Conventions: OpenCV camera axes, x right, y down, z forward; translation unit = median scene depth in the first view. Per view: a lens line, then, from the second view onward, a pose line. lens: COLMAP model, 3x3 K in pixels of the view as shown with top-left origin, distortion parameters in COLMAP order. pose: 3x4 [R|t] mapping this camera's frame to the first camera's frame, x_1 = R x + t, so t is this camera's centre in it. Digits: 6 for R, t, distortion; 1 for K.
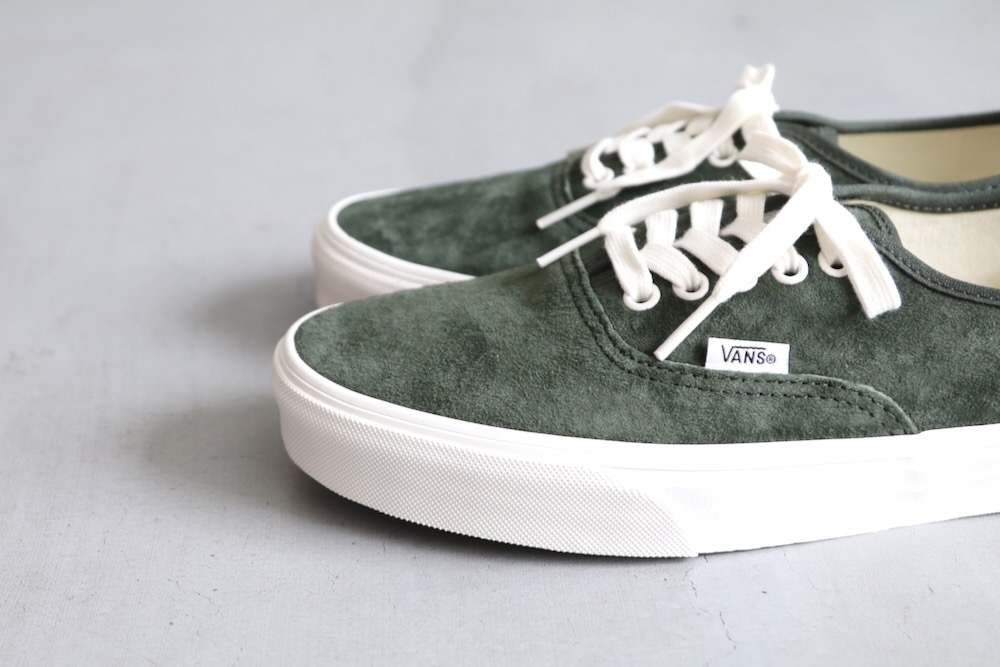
lens RADIAL K [[1634.8, 0, 500.0], [0, 1634.8, 333.5], [0, 0, 1]] dist [-0.012328, -0.014974]
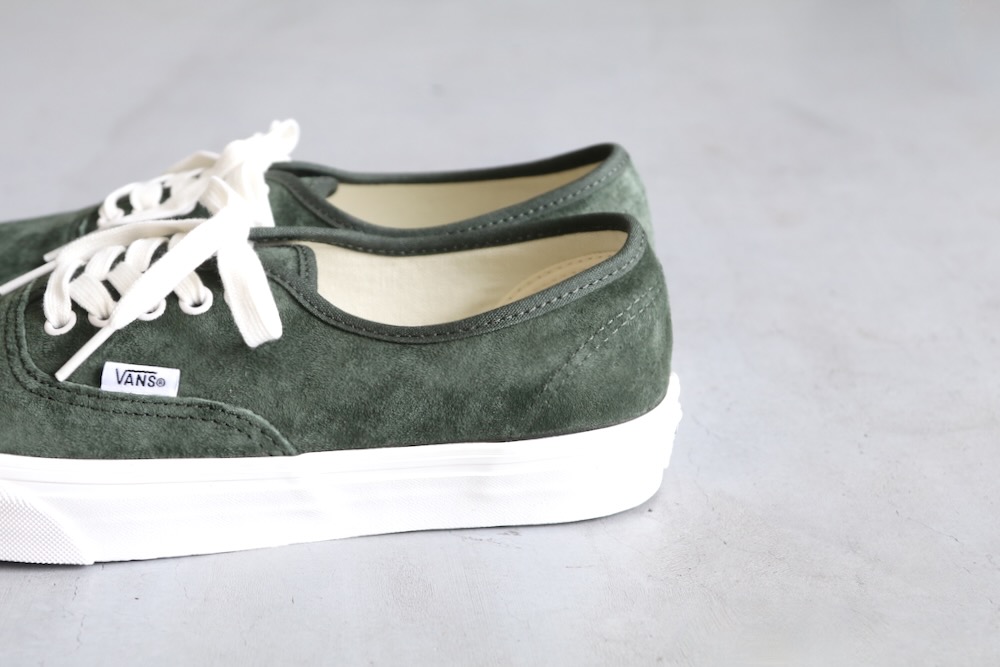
lens RADIAL K [[1489.9, 0, 500.0], [0, 1489.9, 333.5], [0, 0, 1]] dist [-0.028521, -0.049137]
pose [[0.999690, 0.024892, -0.000226, 0.388606], [-0.024884, 0.999079, -0.034952, 0.011961], [-0.000644, 0.034946, 0.999389, 0.015477]]
